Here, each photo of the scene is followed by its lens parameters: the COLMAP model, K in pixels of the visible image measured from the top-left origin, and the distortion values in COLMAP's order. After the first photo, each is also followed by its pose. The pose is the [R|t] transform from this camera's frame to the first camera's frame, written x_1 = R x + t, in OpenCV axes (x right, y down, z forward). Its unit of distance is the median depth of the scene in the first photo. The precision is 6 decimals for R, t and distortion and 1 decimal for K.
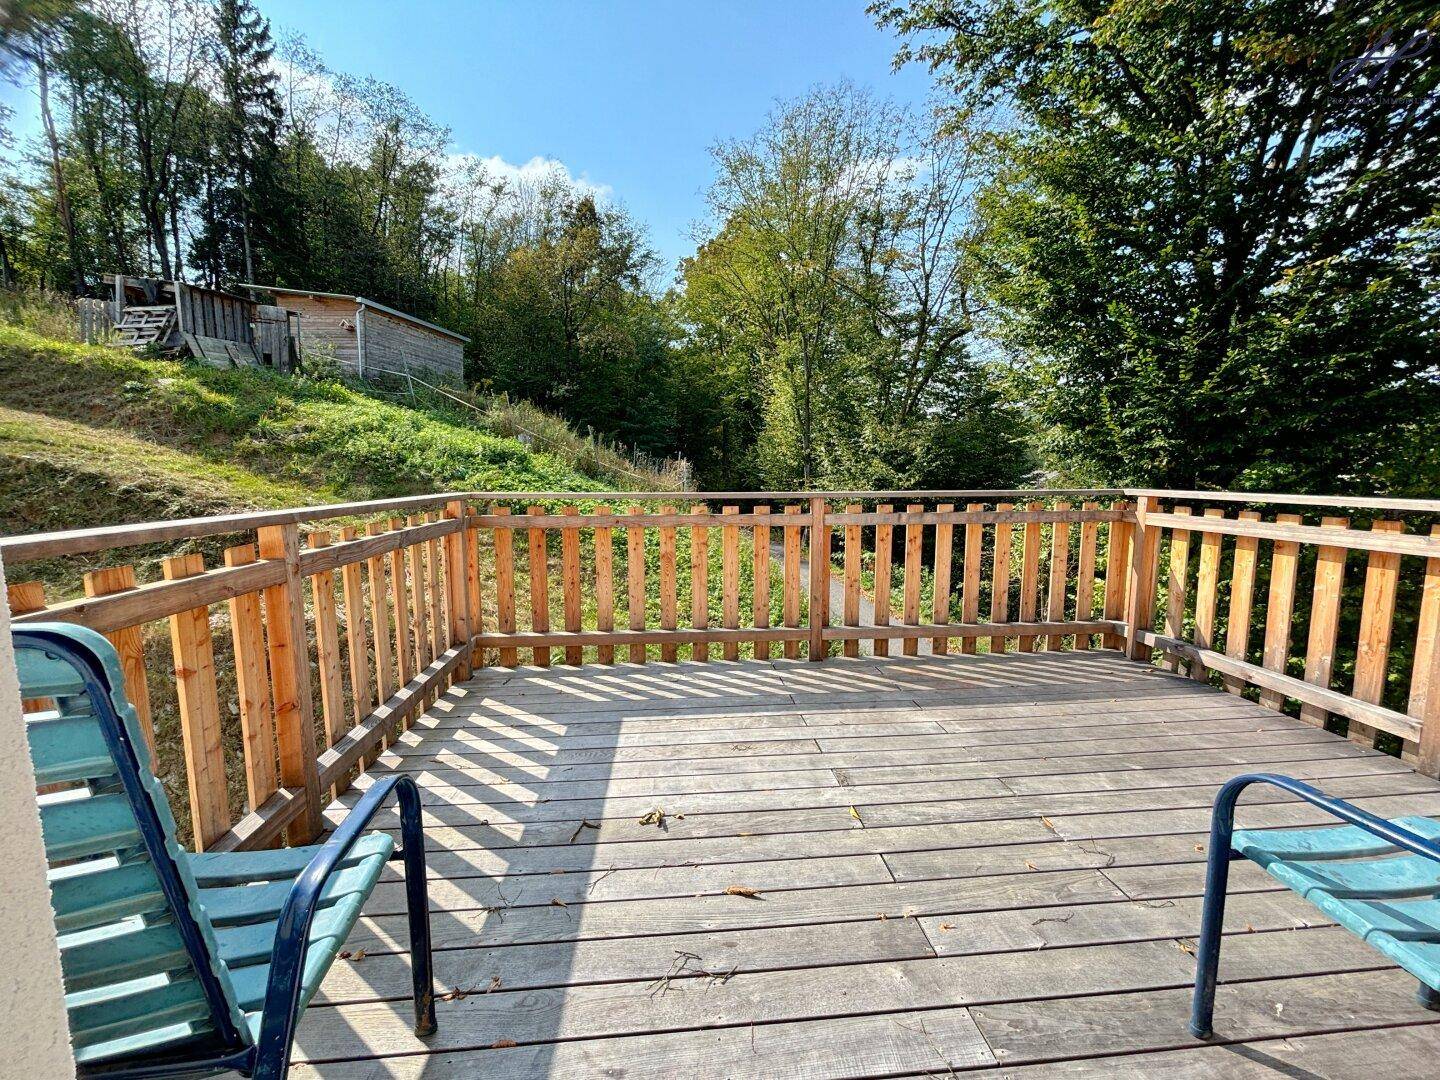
lens RADIAL K [[575.8, 0, 720.0], [0, 575.8, 540.0], [0, 0, 1]] dist [-0.000997, 0.000049]
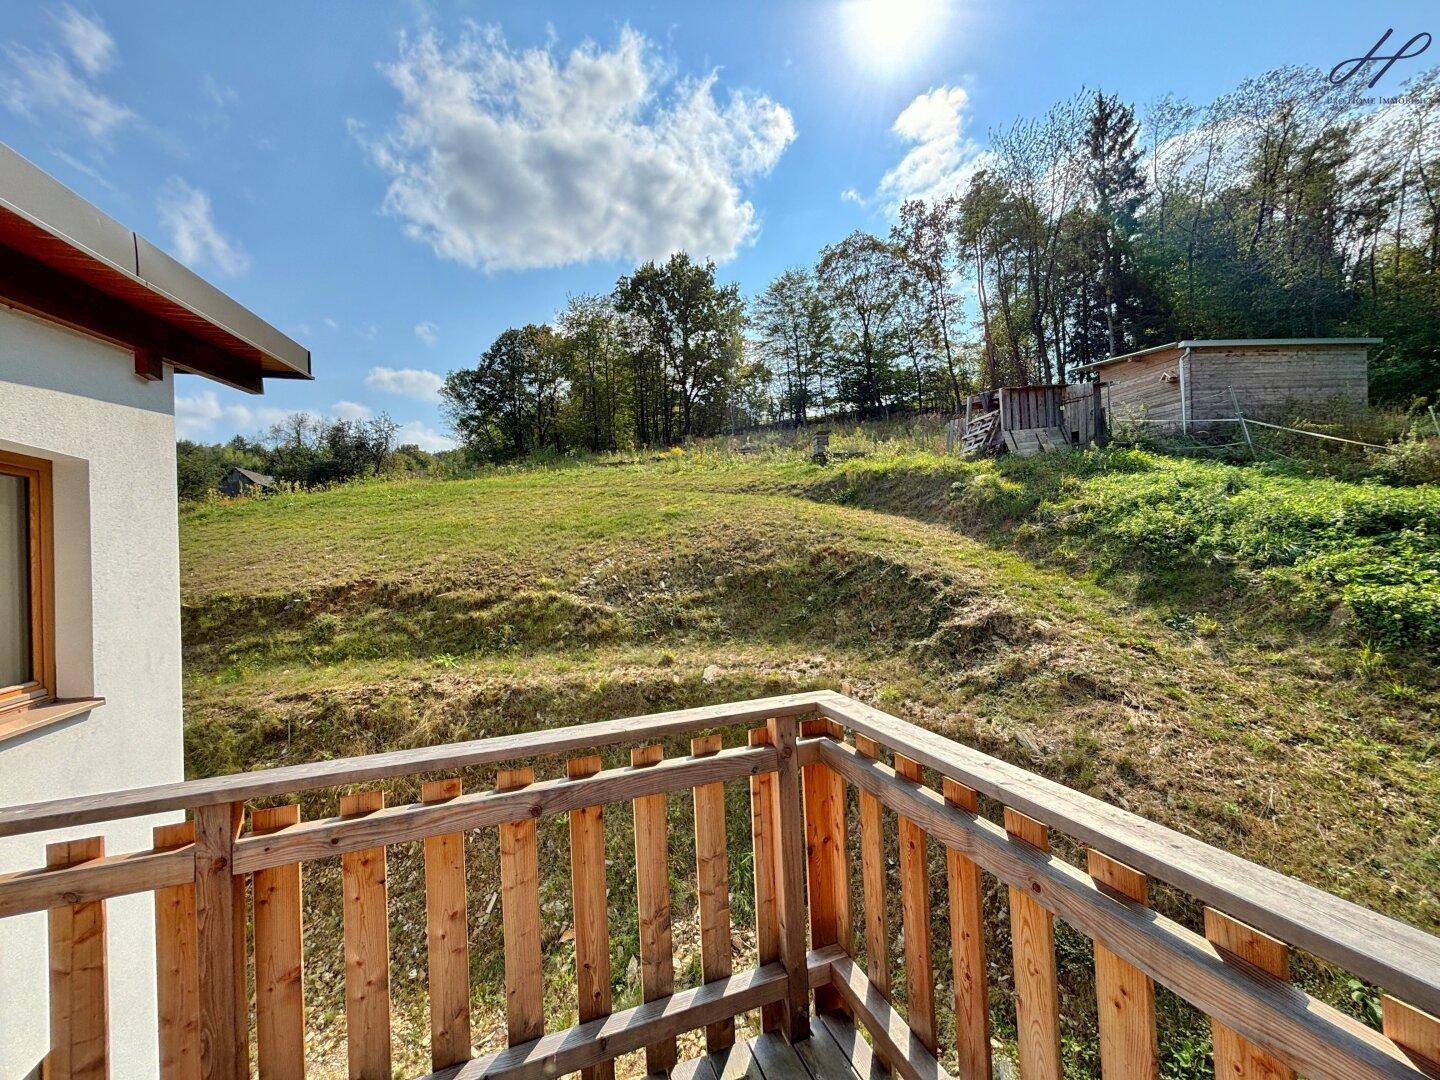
lens RADIAL K [[575.8, 0, 720.0], [0, 575.8, 540.0], [0, 0, 1]] dist [-0.000997, 0.000049]
pose [[0.251839, -0.028644, -0.967345, 0.023018], [-0.067982, 0.996569, -0.047208, -0.053154], [0.965378, 0.077651, 0.249028, 0.190133]]
